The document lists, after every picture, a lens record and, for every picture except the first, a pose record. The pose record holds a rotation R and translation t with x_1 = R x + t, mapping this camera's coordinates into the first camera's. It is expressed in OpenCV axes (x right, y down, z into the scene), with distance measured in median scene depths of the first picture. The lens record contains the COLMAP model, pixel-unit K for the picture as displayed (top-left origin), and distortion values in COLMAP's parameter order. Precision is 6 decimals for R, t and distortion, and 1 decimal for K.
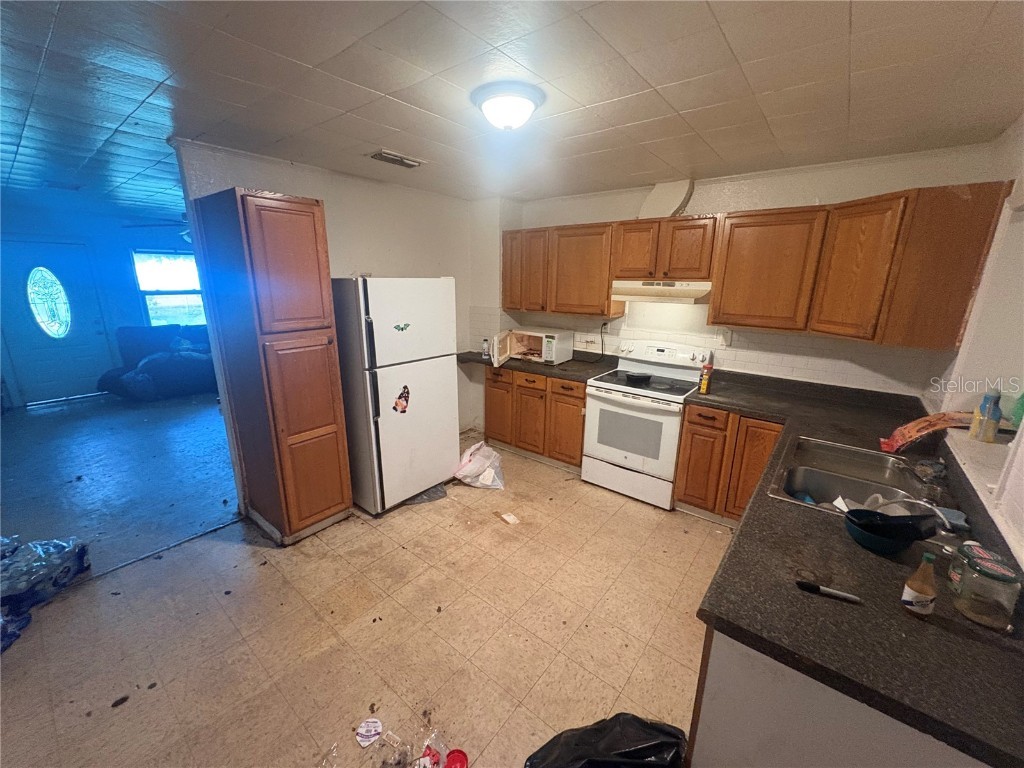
lens RADIAL K [[406.8, 0, 511.9], [0, 406.8, 382.0], [0, 0, 1]] dist [-0.002491, -0.000016]
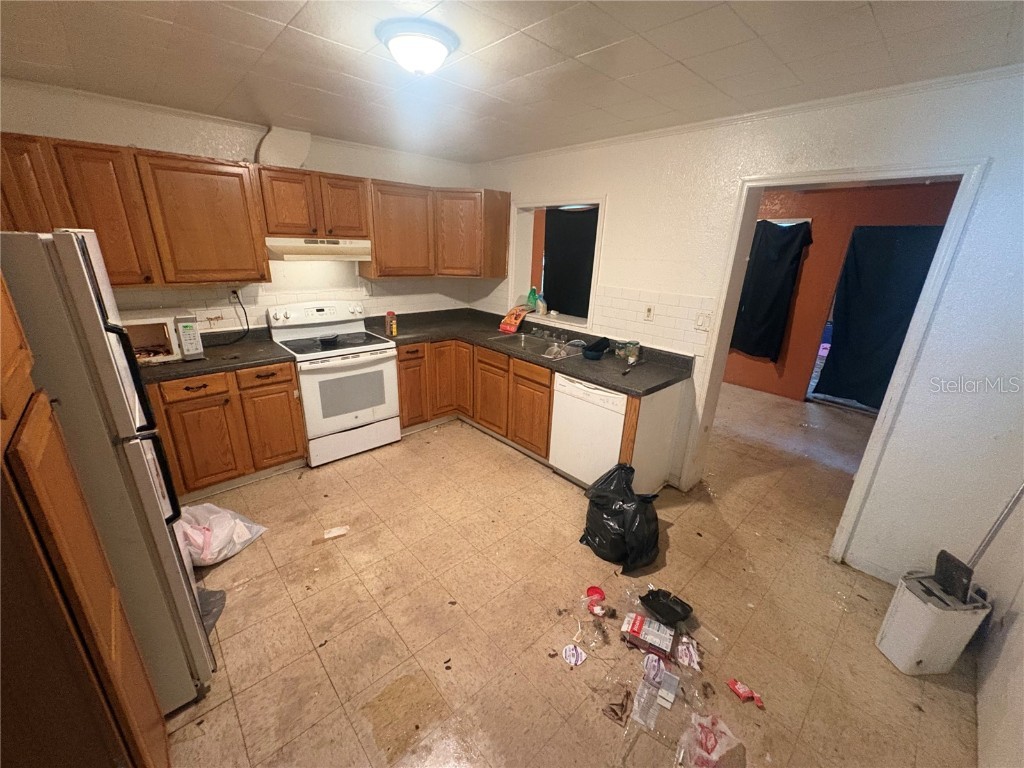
lens RADIAL K [[406.8, 0, 511.9], [0, 406.8, 382.0], [0, 0, 1]] dist [-0.002491, -0.000016]
pose [[0.150022, -0.325705, 0.933493, -0.598525], [0.217854, 0.931862, 0.290124, -0.110072], [-0.964382, 0.159840, 0.210756, 0.404365]]
